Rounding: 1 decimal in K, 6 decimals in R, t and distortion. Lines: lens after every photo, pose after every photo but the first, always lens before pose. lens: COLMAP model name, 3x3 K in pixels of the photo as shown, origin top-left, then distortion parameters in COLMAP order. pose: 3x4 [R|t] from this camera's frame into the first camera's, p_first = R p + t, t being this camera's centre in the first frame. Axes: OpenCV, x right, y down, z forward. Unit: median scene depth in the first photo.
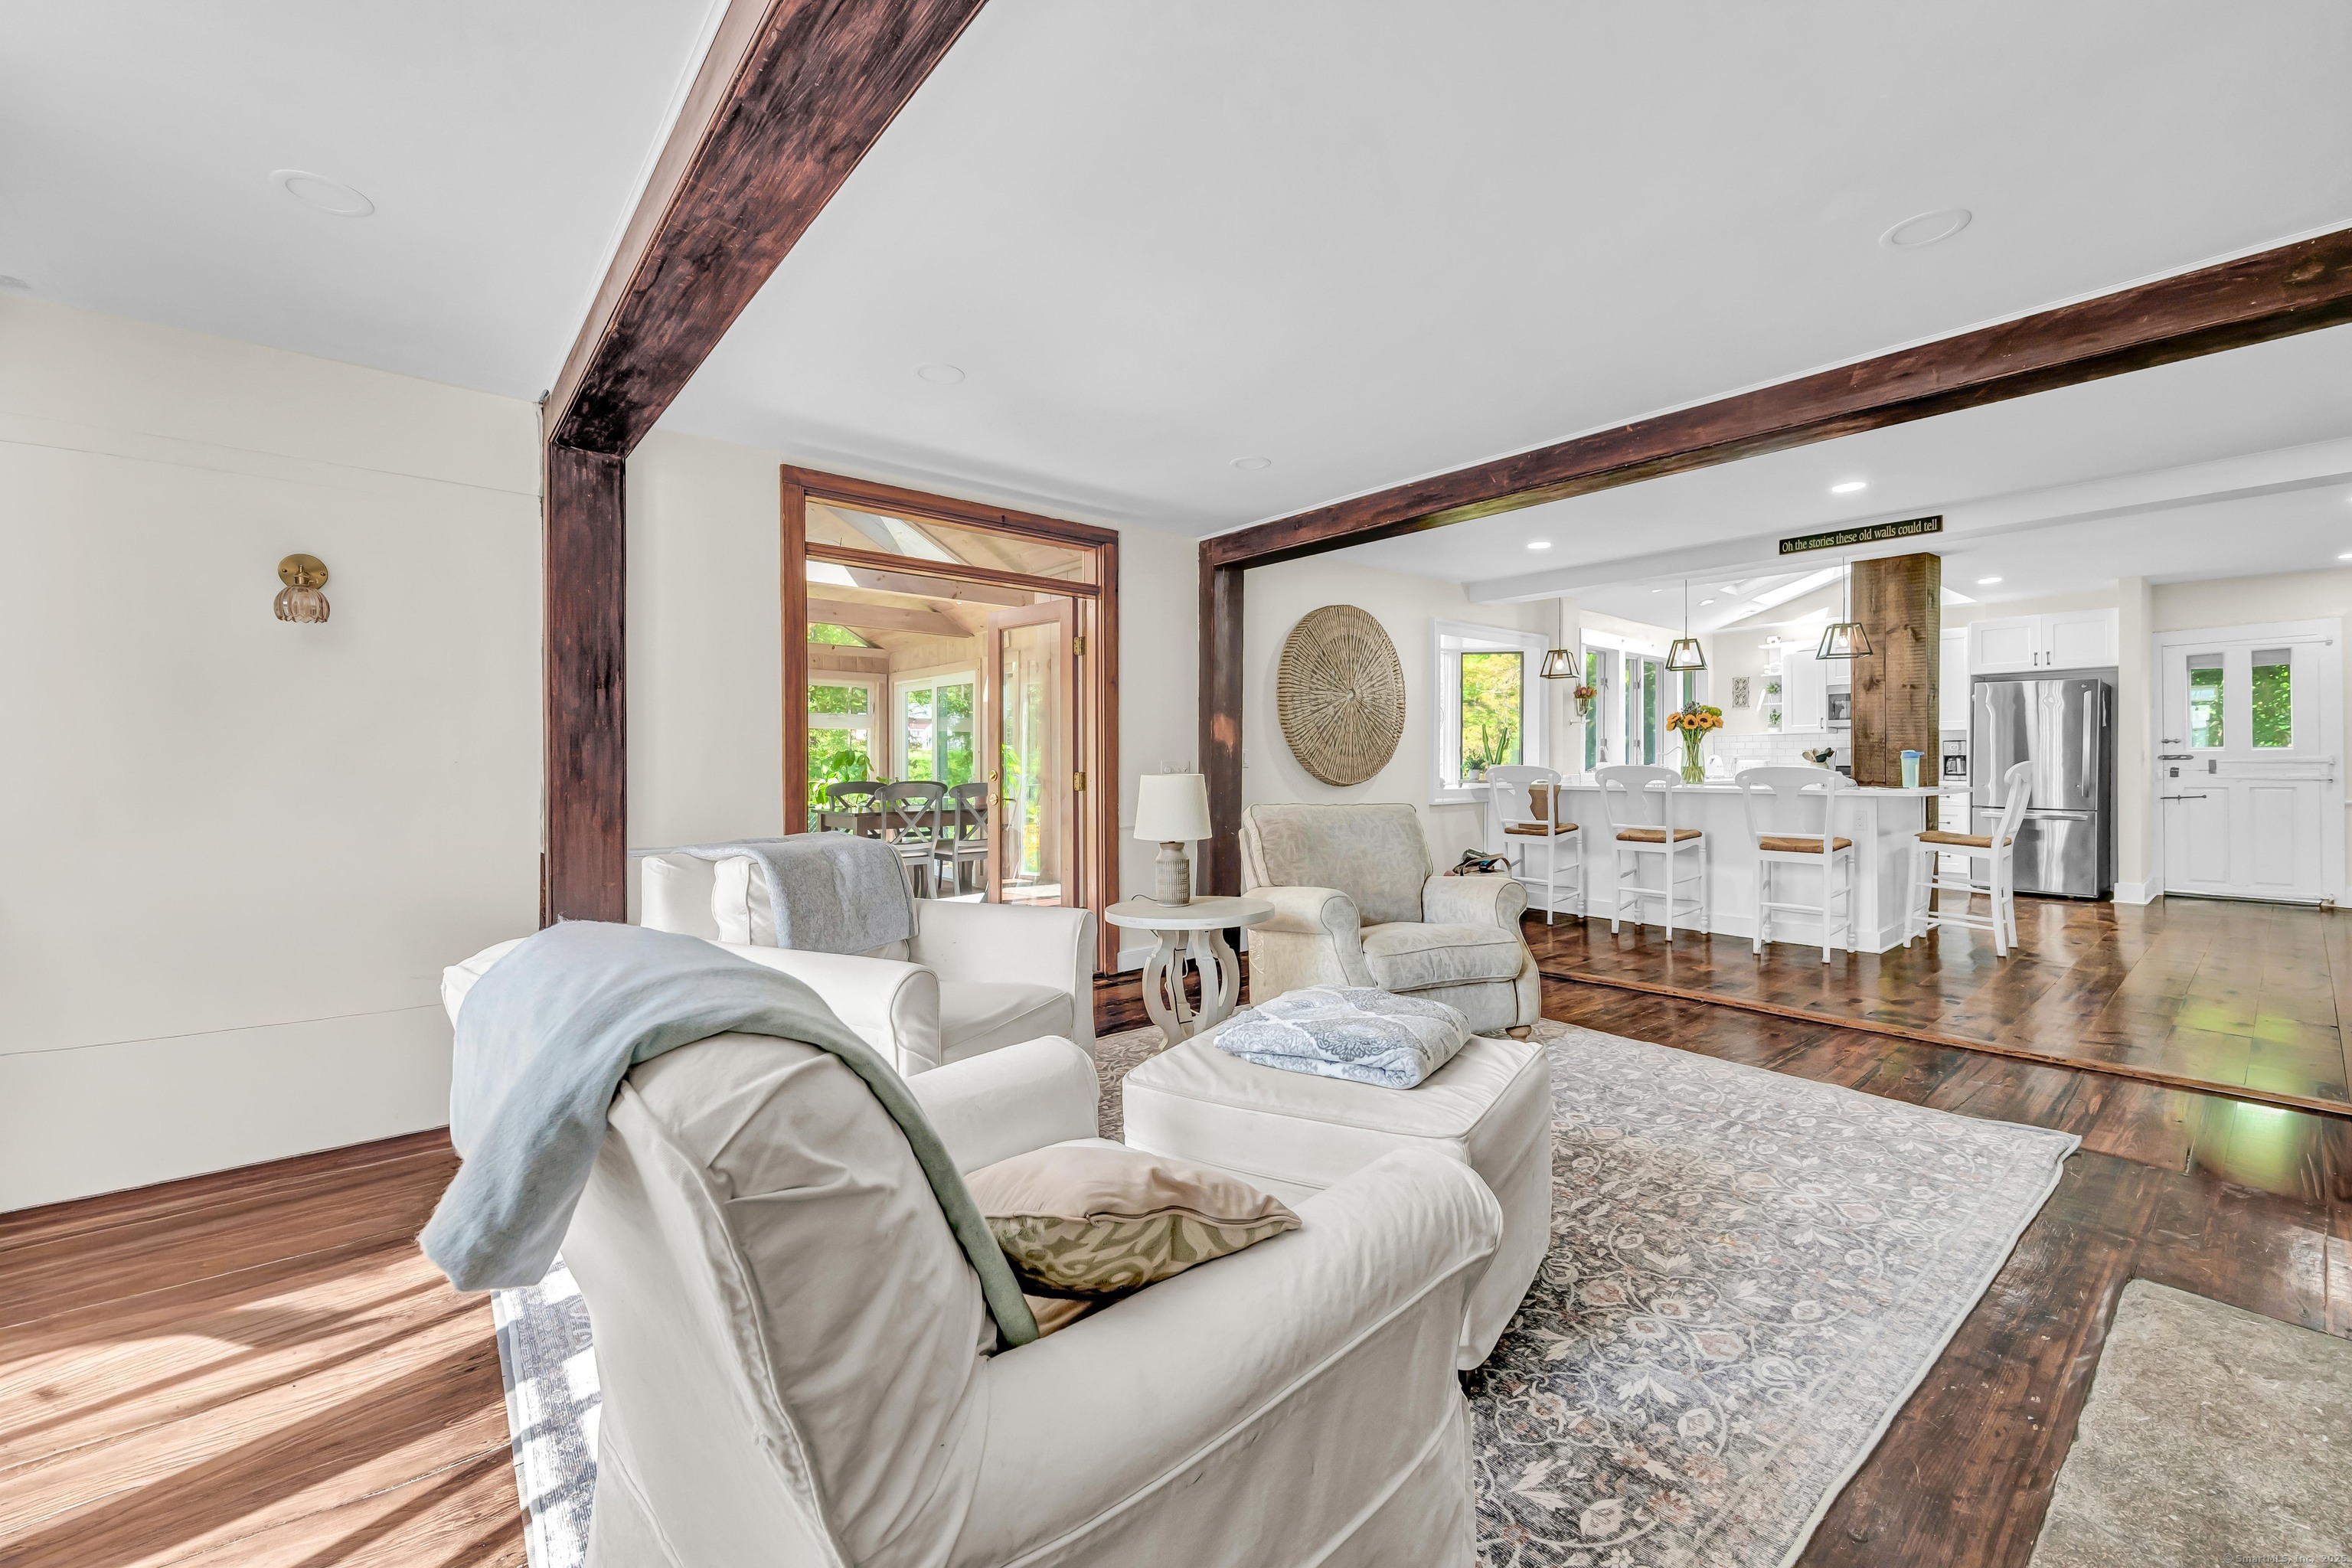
lens RADIAL K [[950.2, 0, 1187.3], [0, 950.2, 761.4], [0, 0, 1]] dist [0.001001, -0.001404]
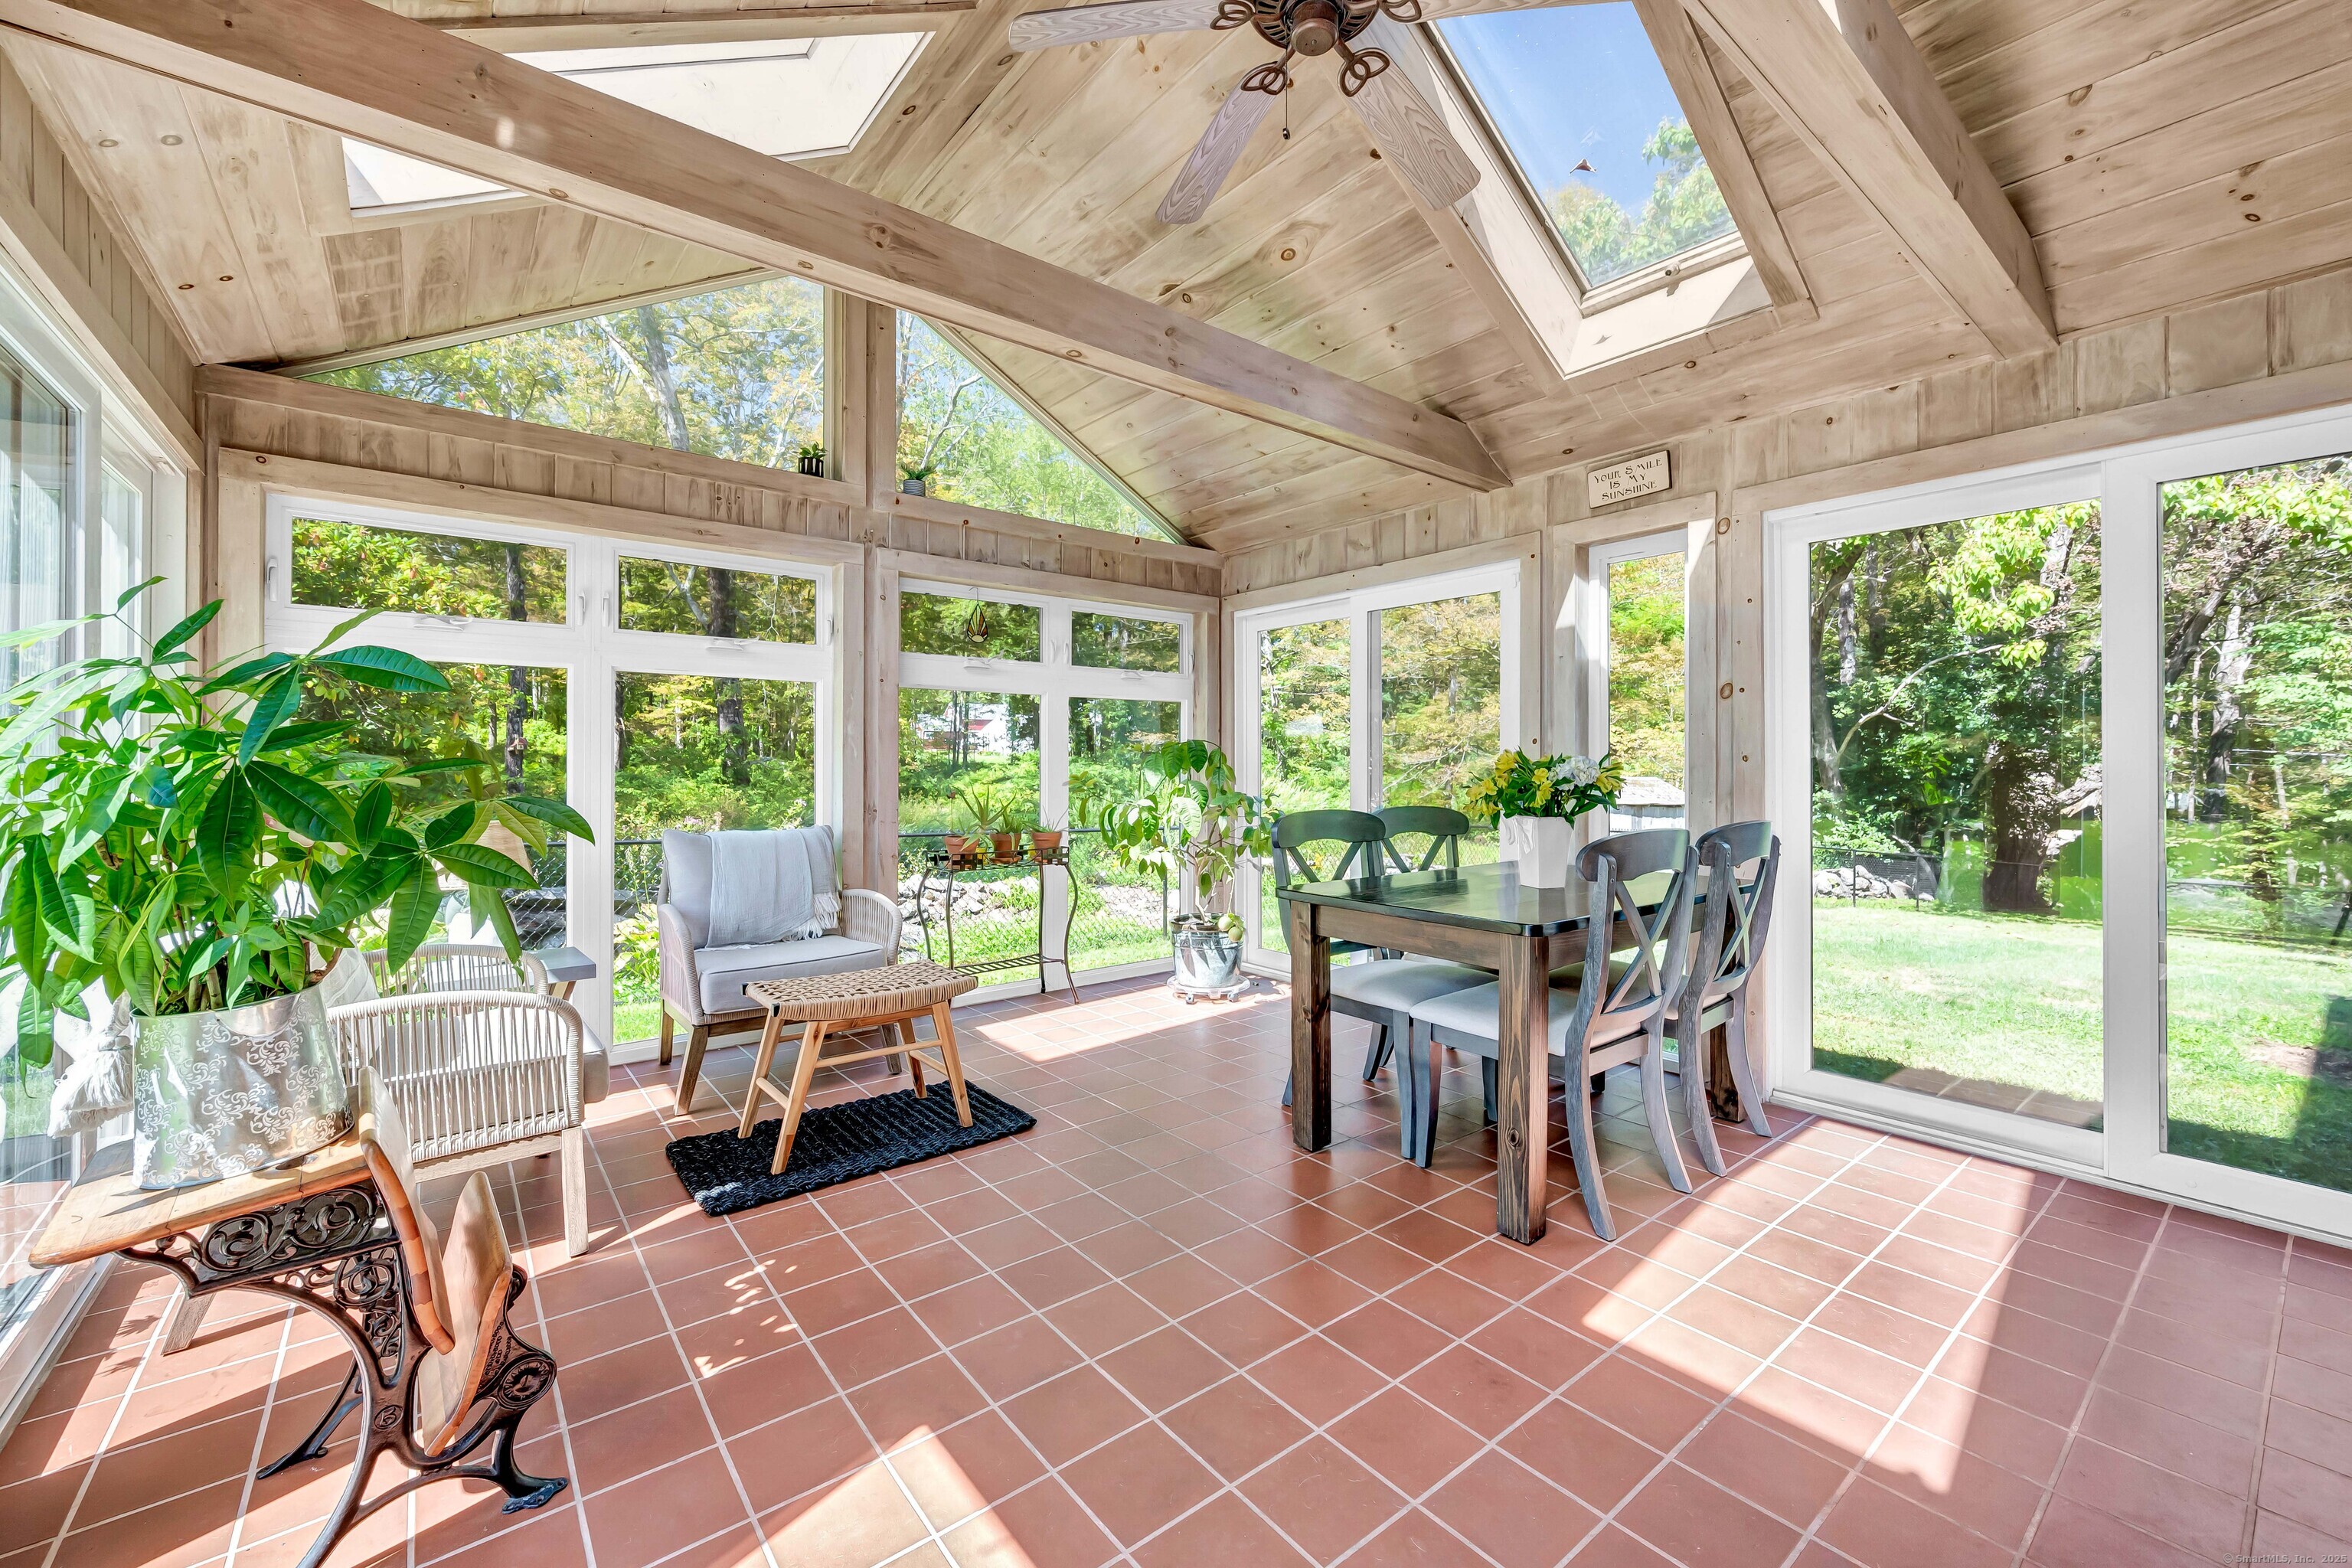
lens RADIAL K [[950.2, 0, 1164.4], [0, 950.2, 754.8], [0, 0, 1]] dist [0.001001, -0.001404]
pose [[0.999106, 0.003484, -0.042125, -0.680570], [-0.003991, 0.999921, -0.011938, 0.003559], [0.042080, 0.012095, 0.999041, 0.995440]]
